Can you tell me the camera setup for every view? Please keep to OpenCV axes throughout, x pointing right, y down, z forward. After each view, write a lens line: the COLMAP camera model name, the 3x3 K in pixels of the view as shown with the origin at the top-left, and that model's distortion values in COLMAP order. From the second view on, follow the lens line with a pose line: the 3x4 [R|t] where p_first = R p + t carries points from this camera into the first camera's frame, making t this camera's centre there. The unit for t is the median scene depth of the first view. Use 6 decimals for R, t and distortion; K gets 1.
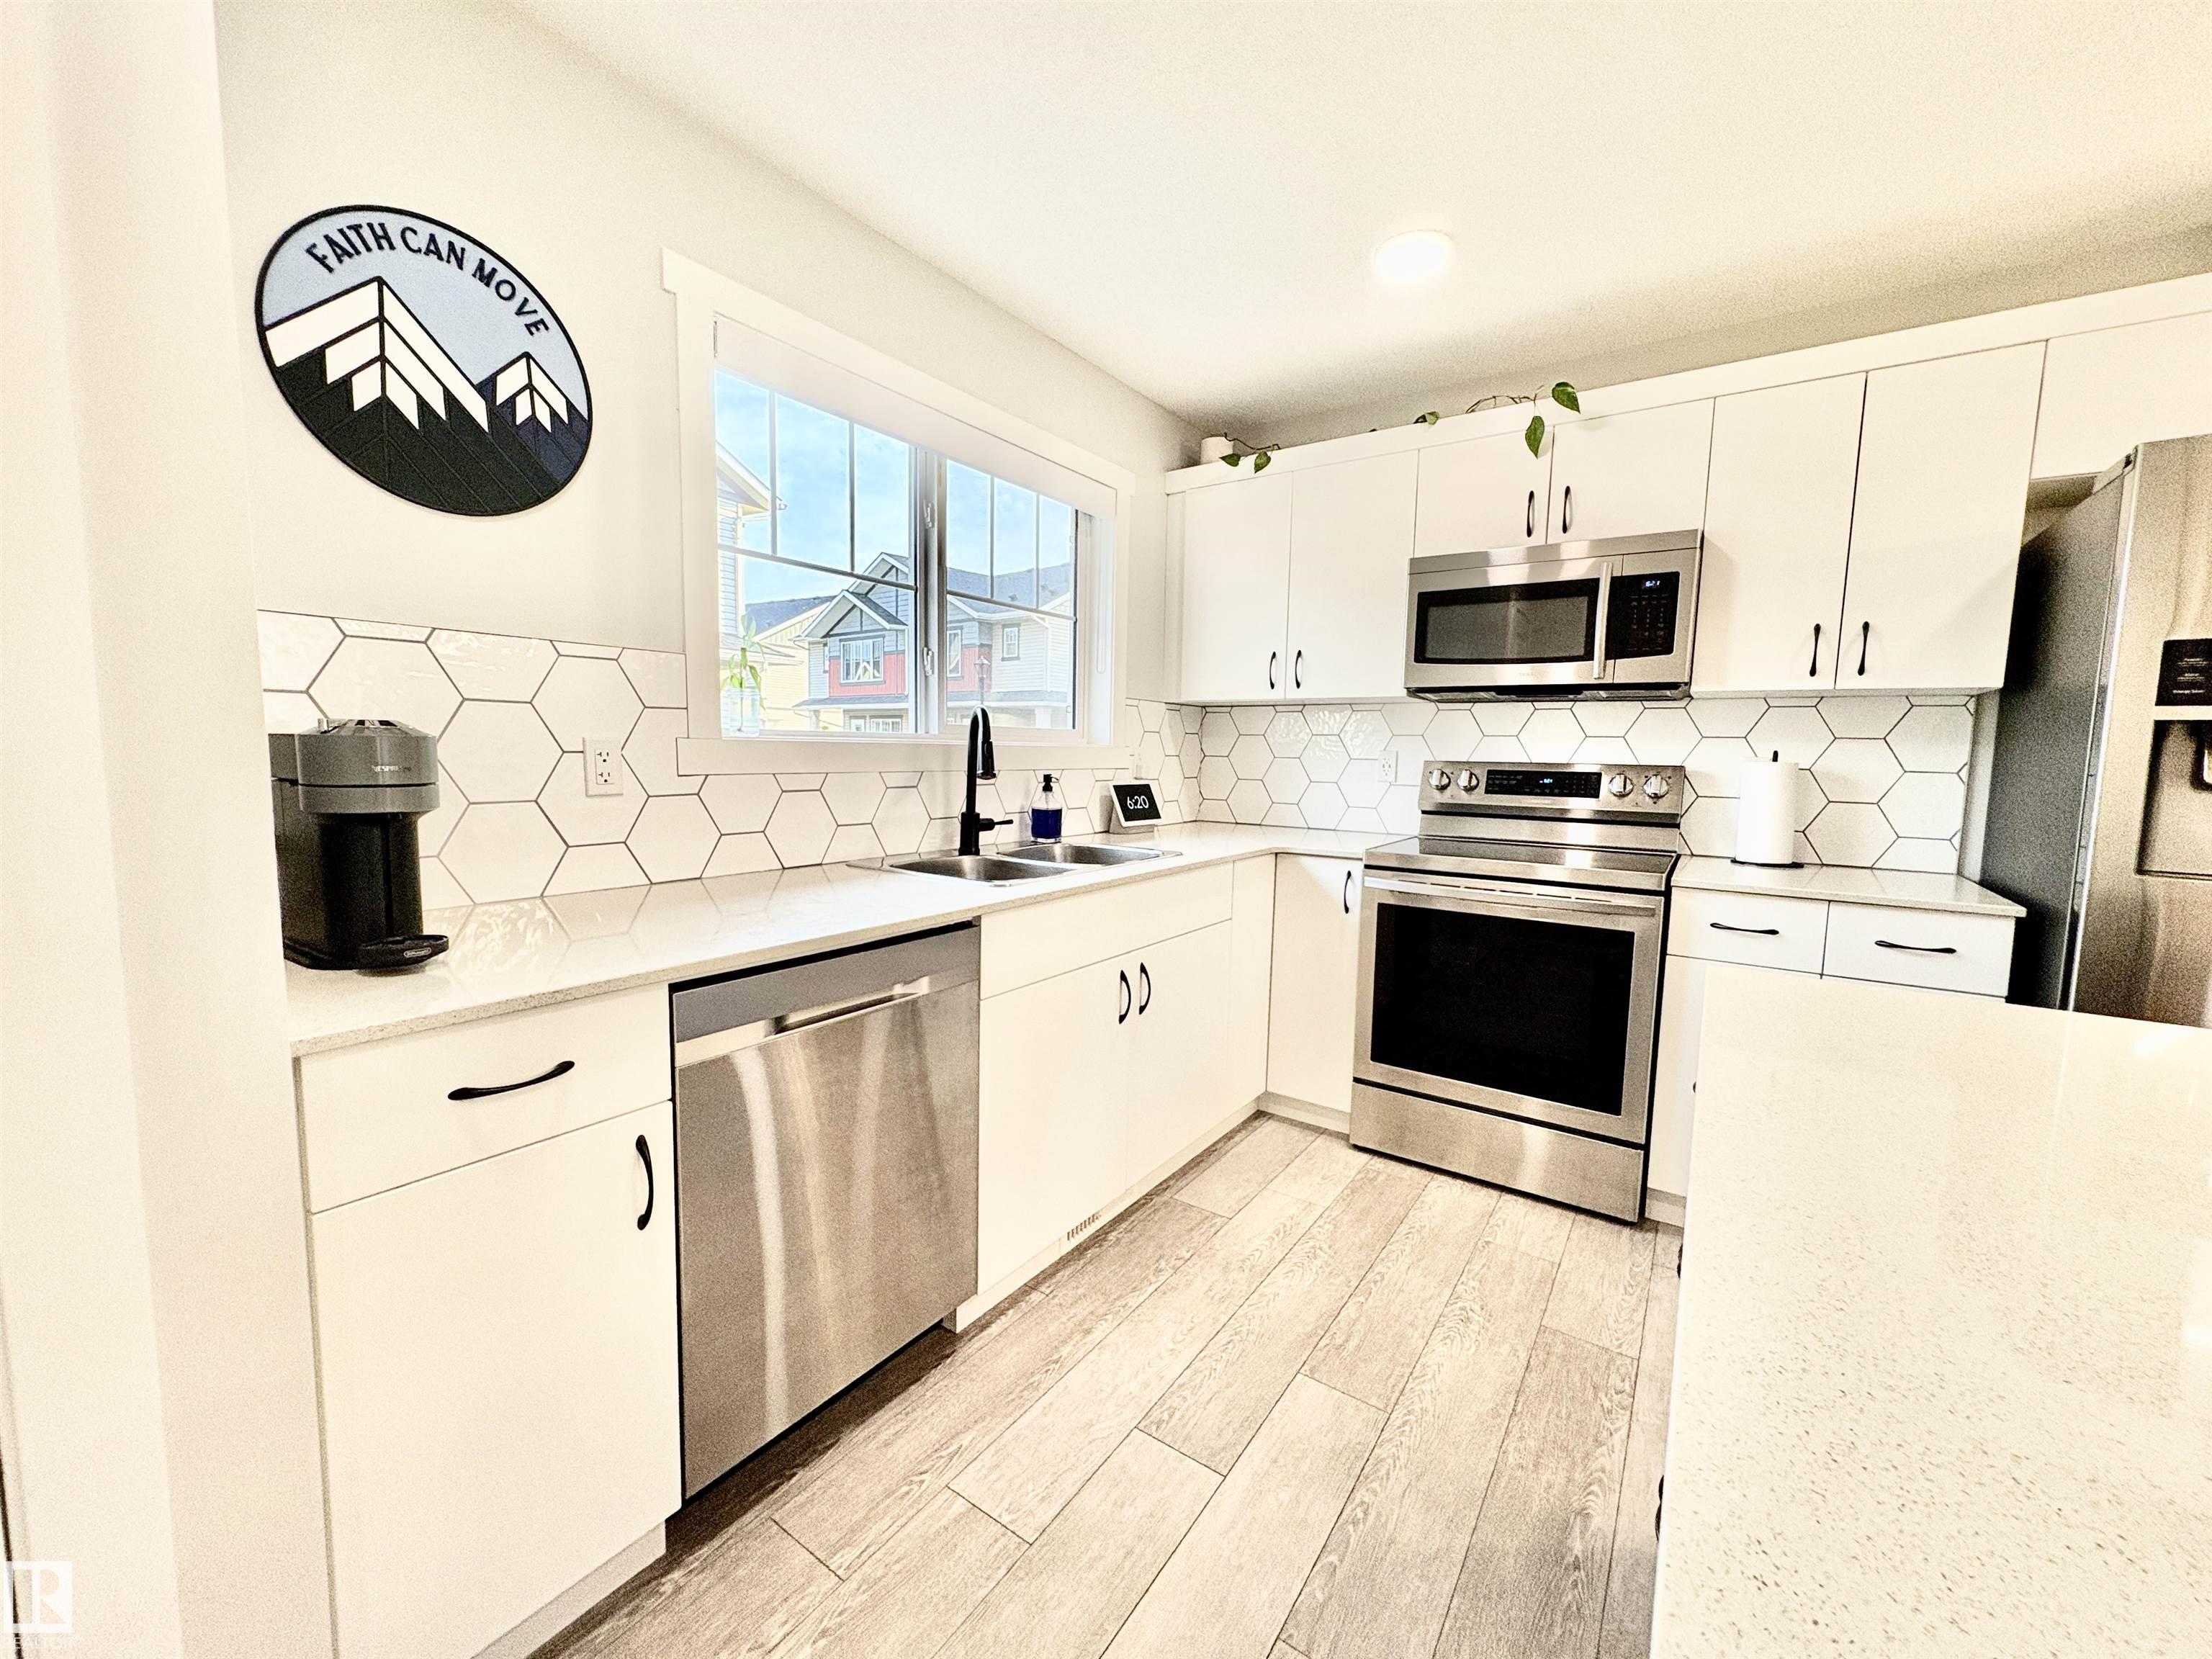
lens RADIAL K [[879.9, 0, 1104.4], [0, 879.9, 826.3], [0, 0, 1]] dist [-0.002486, 0.000172]
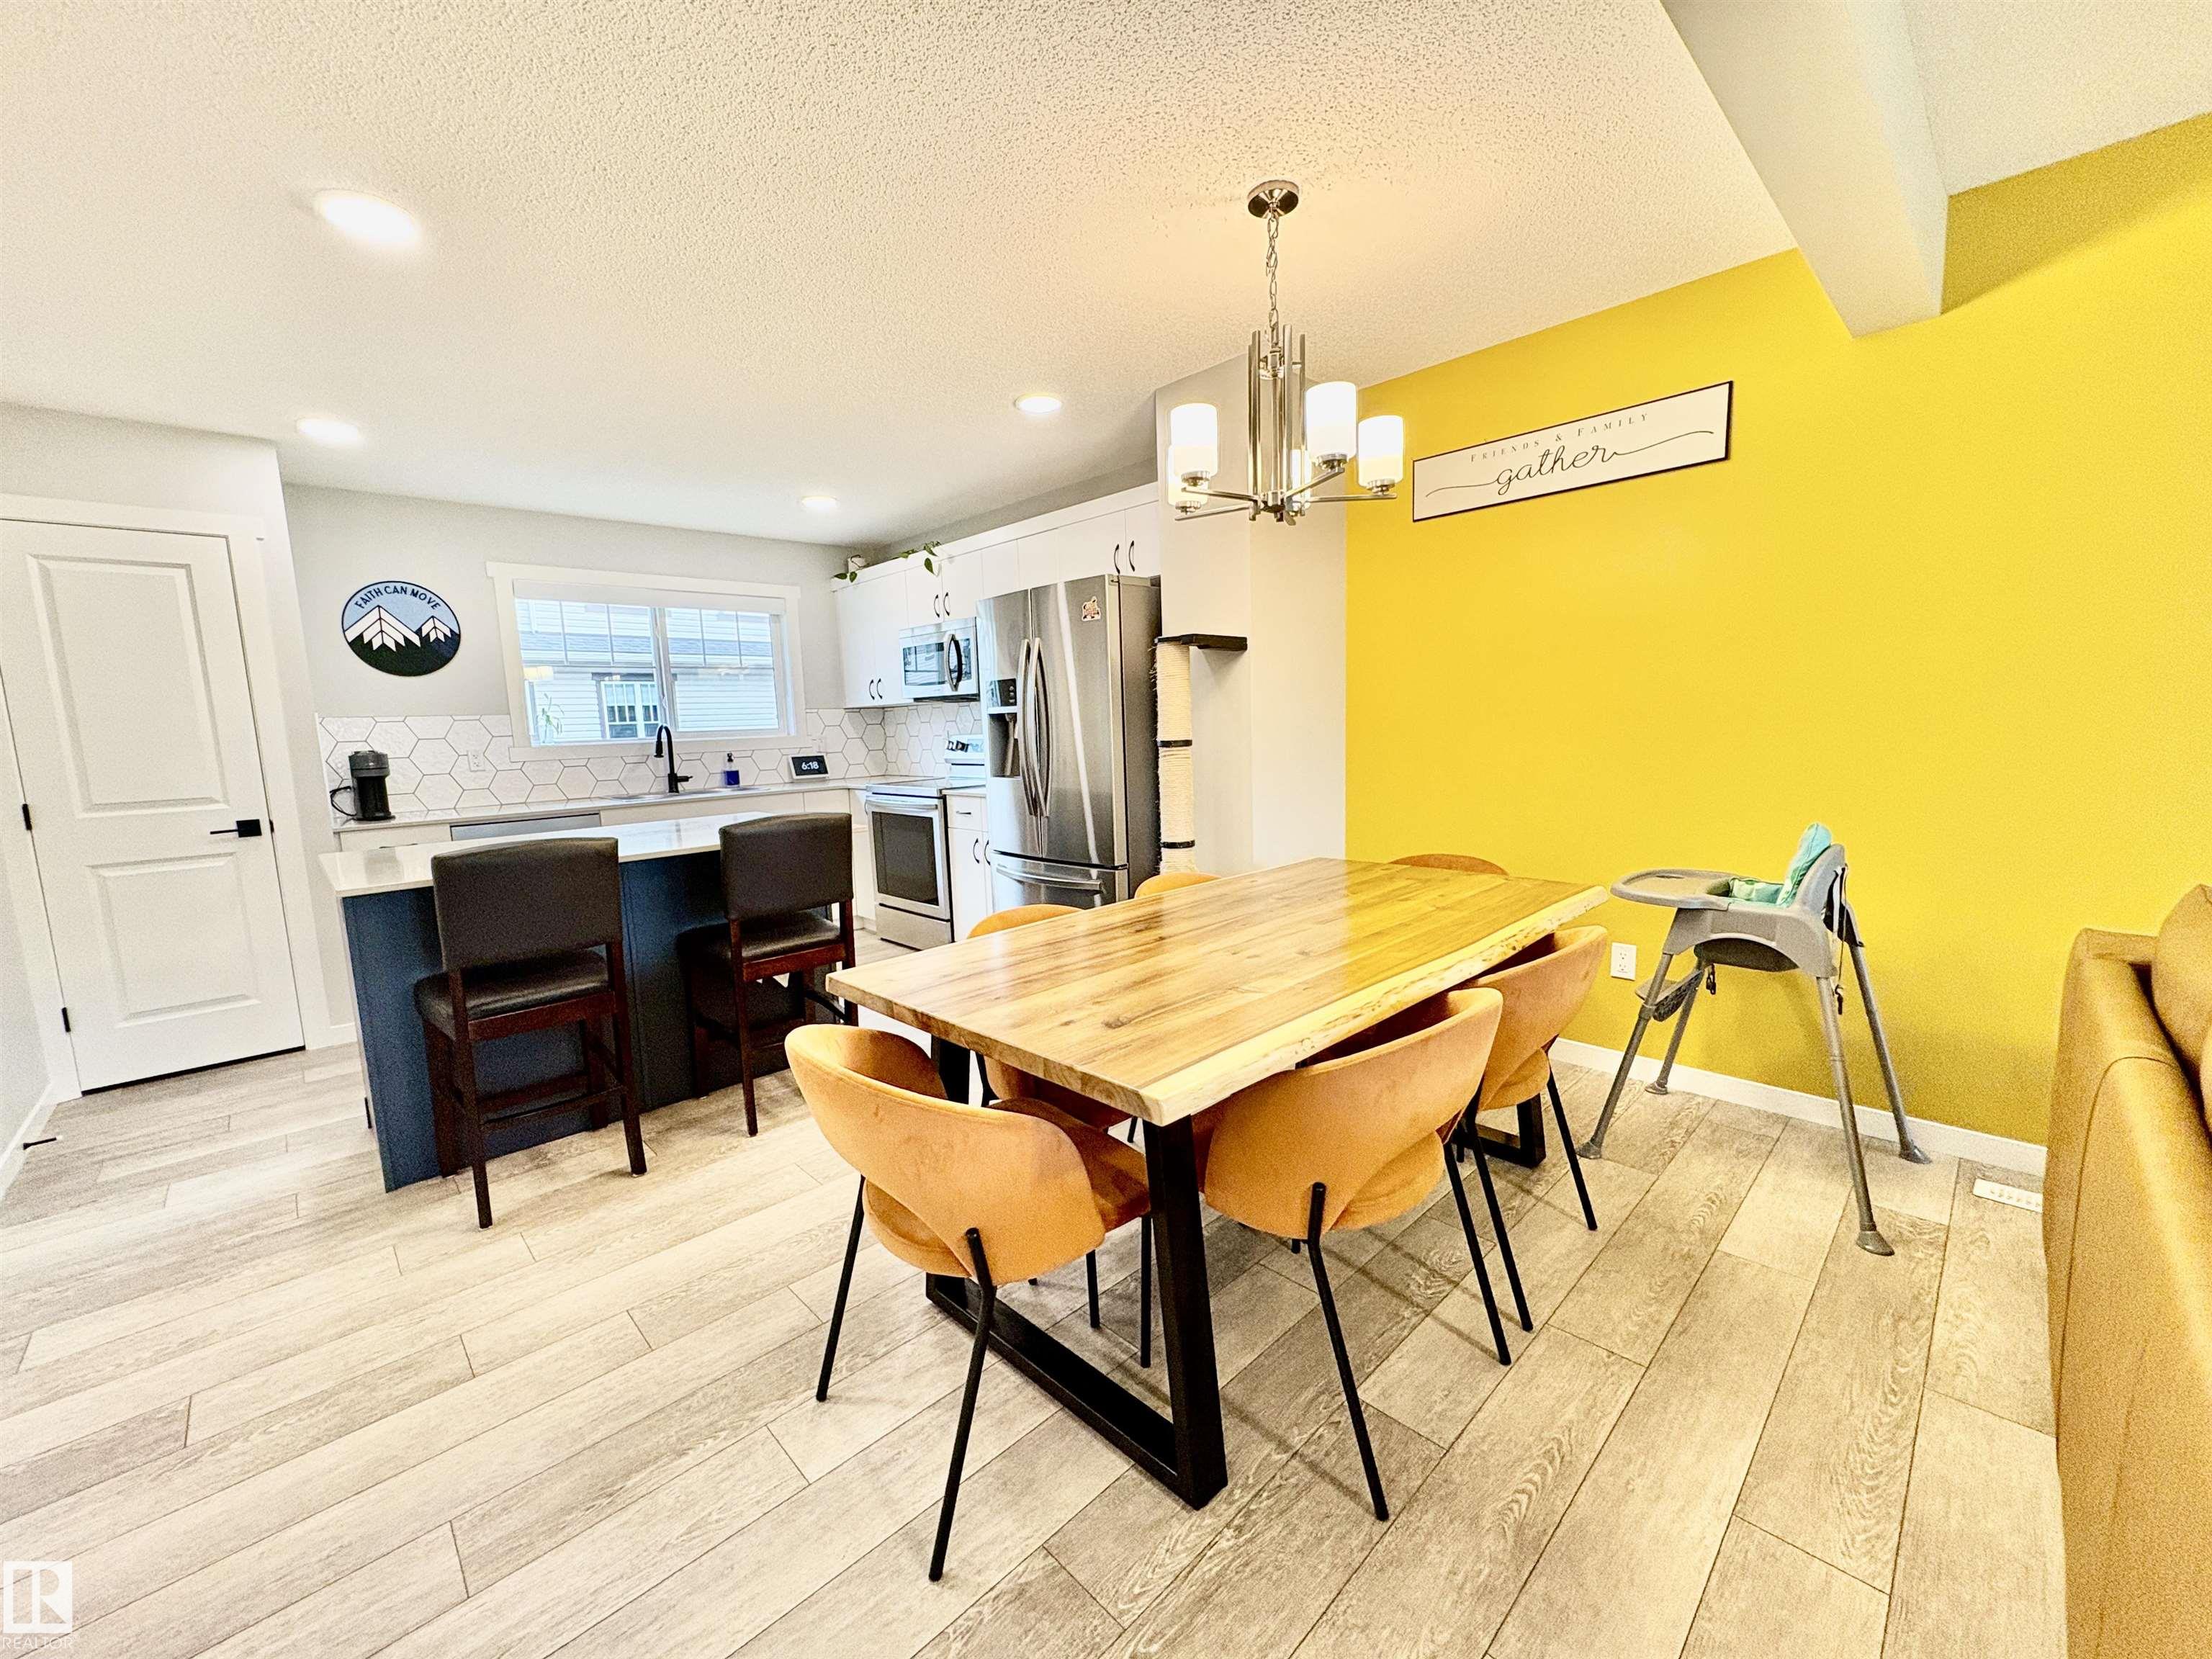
lens RADIAL K [[876.4, 0, 1107.0], [0, 876.4, 833.4], [0, 0, 1]] dist [-0.002943, -0.000048]
pose [[0.979693, -0.027897, -0.198552, 1.277002], [0.036128, 0.998626, 0.037952, 0.085432], [0.197221, -0.044355, 0.979355, -0.866856]]
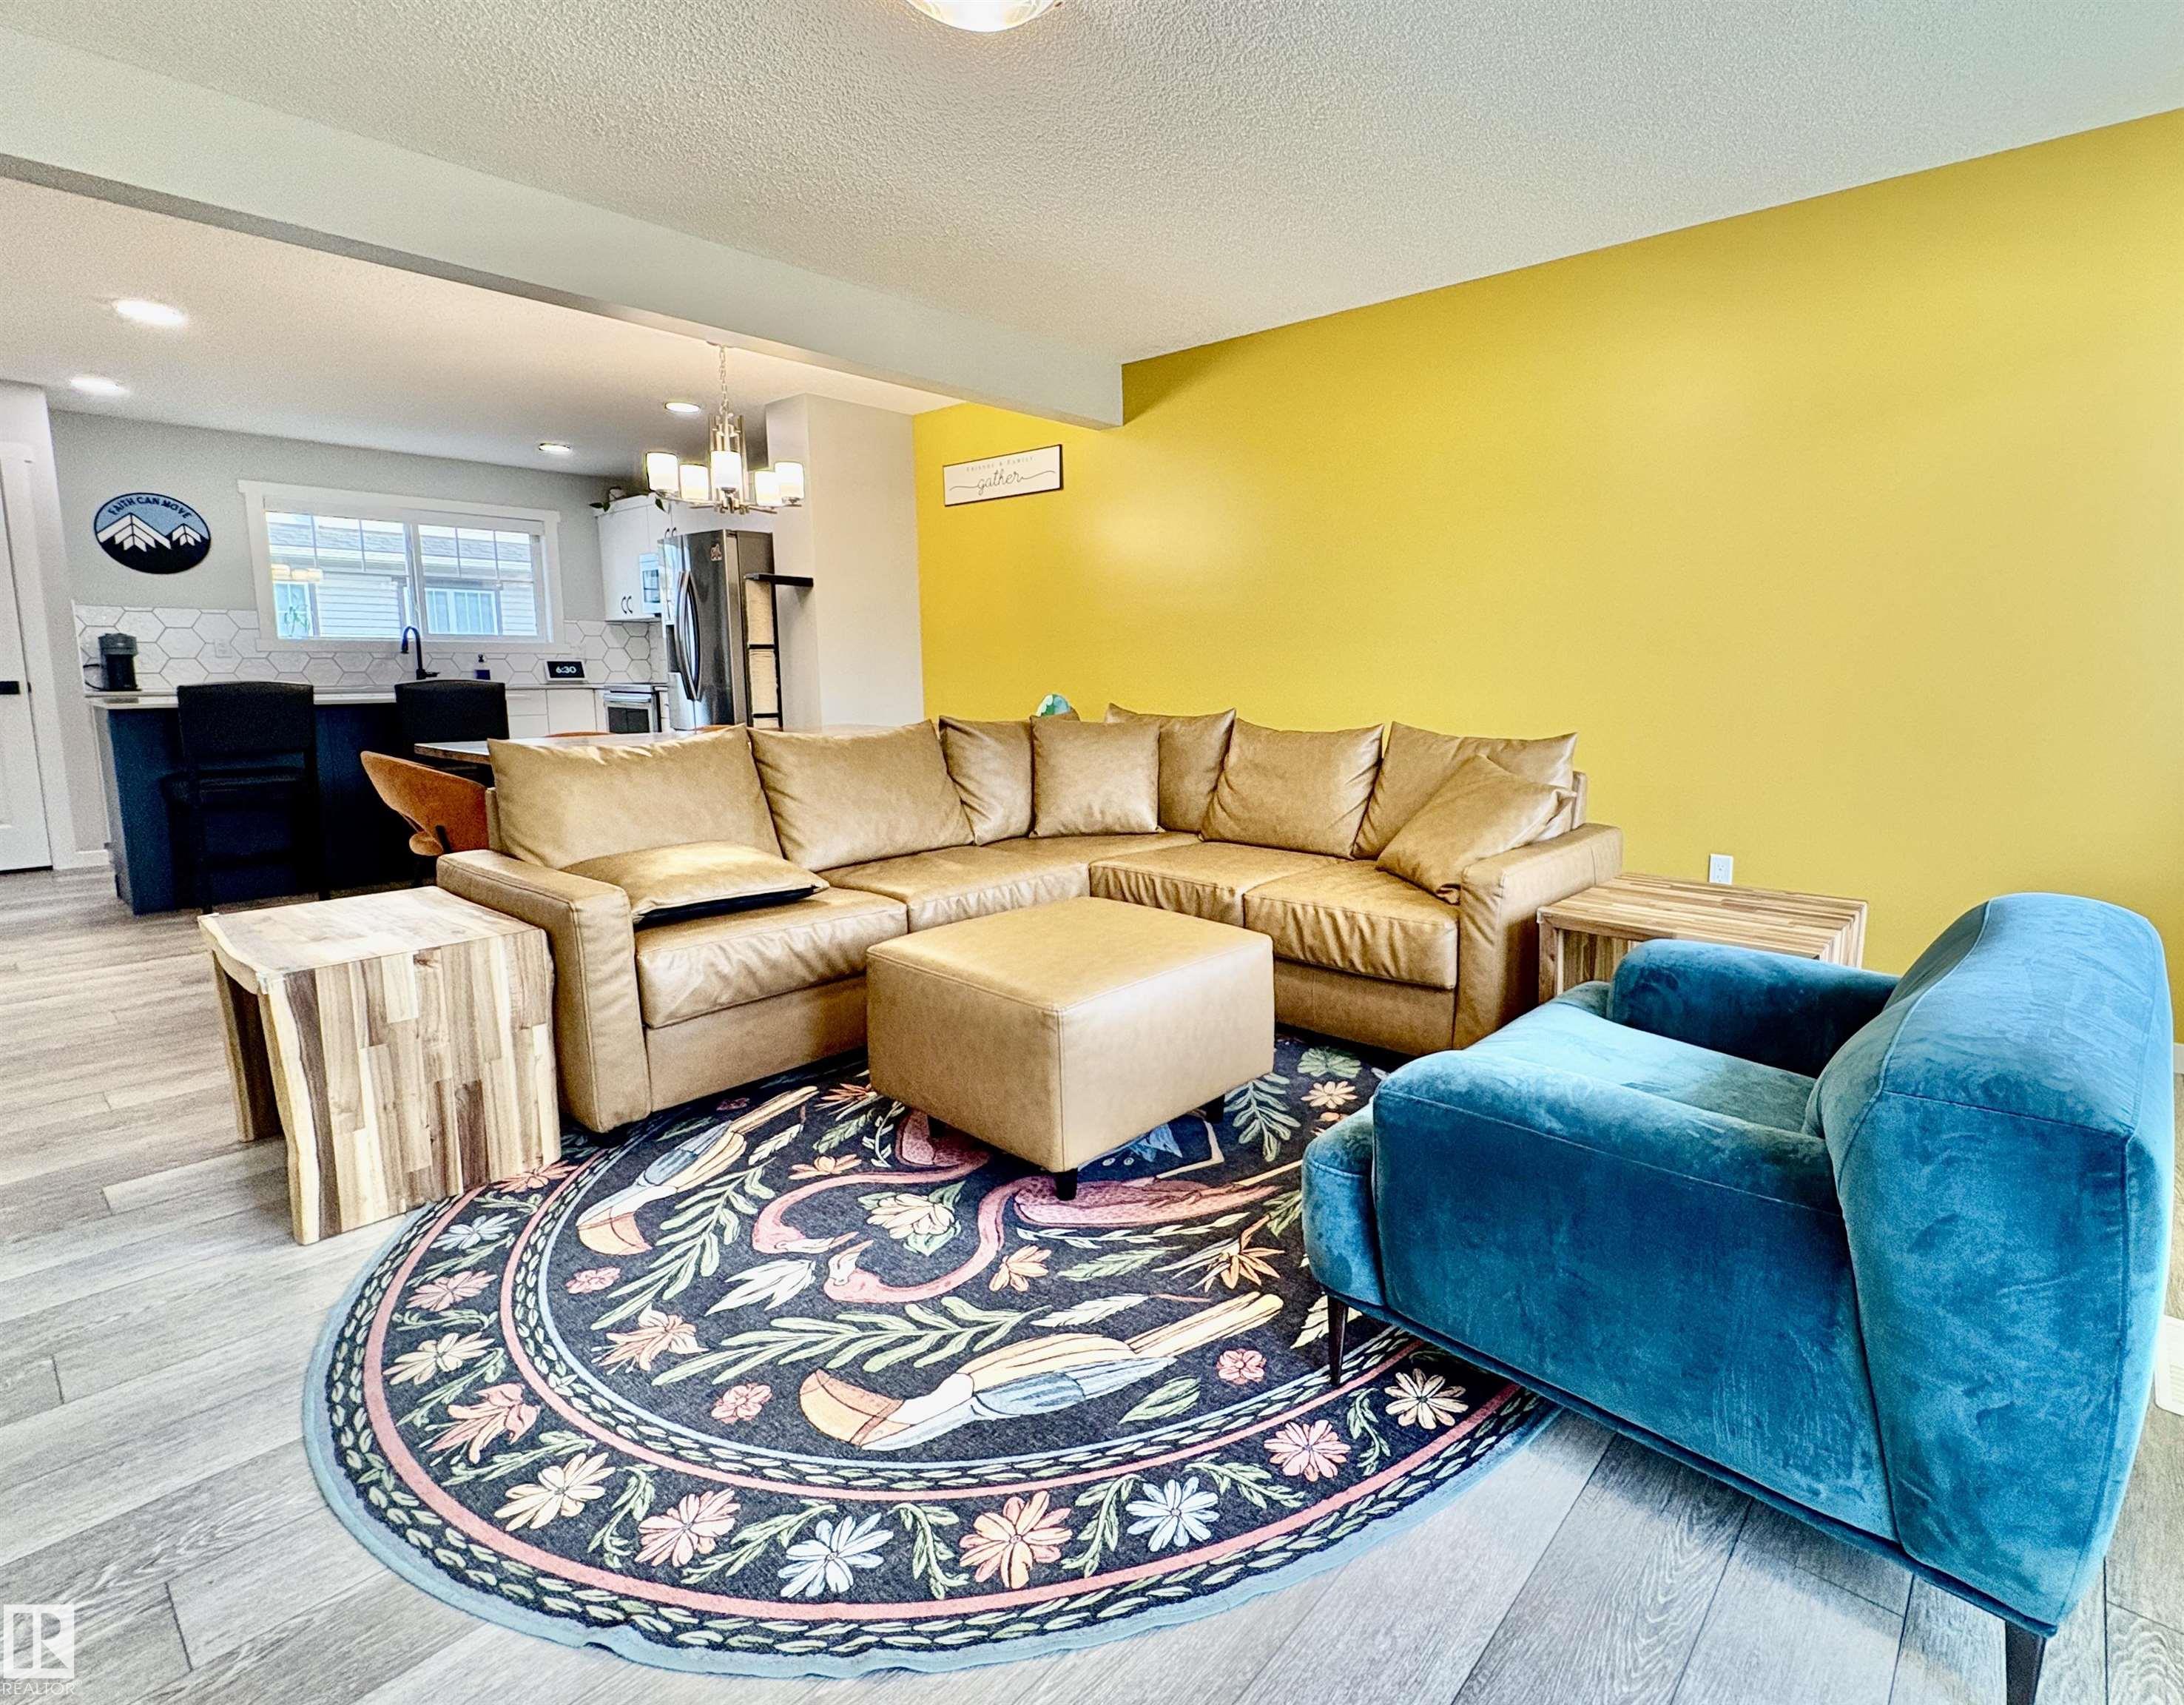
lens RADIAL K [[1046.0, 0, 1287.1], [0, 1046.0, 781.9], [0, 0, 1]] dist [0.000203, 0.000331]
pose [[0.999162, -0.012585, -0.038949, 2.335889], [0.013507, 0.999633, 0.023496, 0.258567], [0.038639, -0.024002, 0.998965, -1.803327]]
